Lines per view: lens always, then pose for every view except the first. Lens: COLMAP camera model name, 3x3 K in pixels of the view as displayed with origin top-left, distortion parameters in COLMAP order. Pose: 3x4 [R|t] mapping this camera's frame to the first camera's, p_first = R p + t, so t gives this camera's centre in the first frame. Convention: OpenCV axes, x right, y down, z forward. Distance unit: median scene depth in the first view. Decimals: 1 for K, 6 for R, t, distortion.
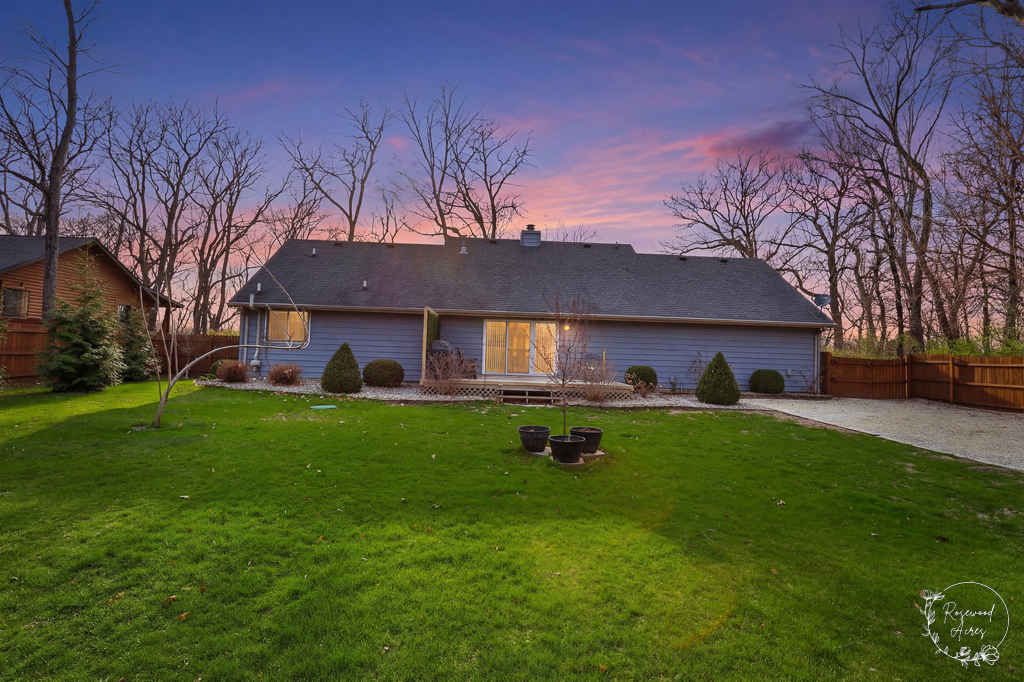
lens RADIAL K [[471.3, 0, 517.8], [0, 471.3, 337.6], [0, 0, 1]] dist [-0.016440, 0.000473]
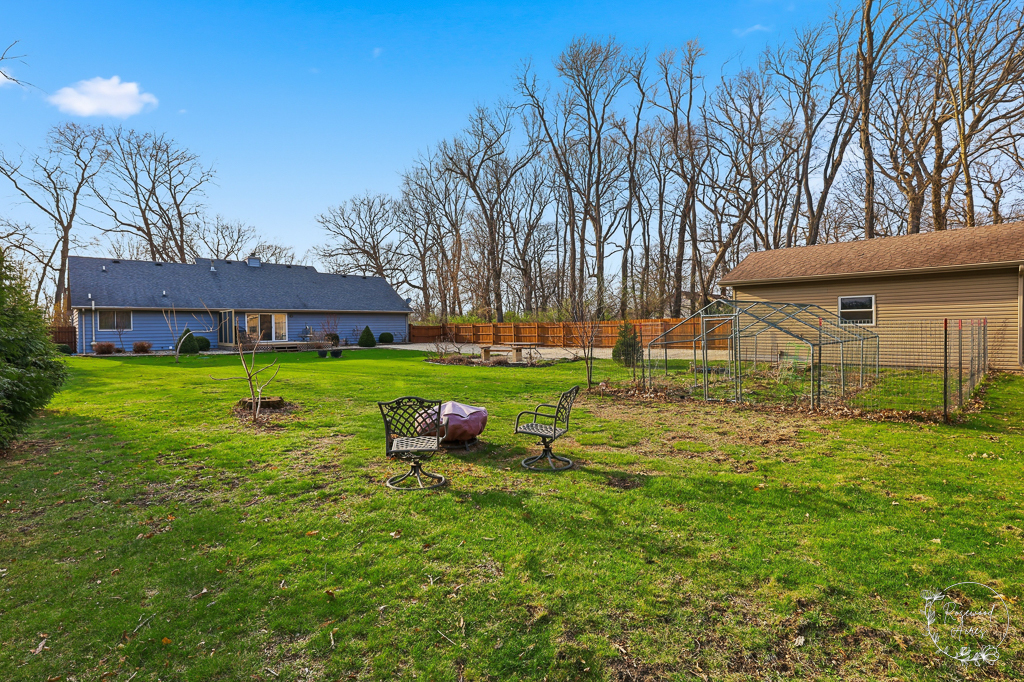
lens RADIAL K [[471.3, 0, 517.8], [0, 471.3, 337.6], [0, 0, 1]] dist [-0.016440, 0.000473]
pose [[0.728365, -0.054241, 0.683039, -0.333789], [0.015255, 0.997898, 0.062977, -0.023573], [-0.685019, -0.035451, 0.727662, -0.647484]]
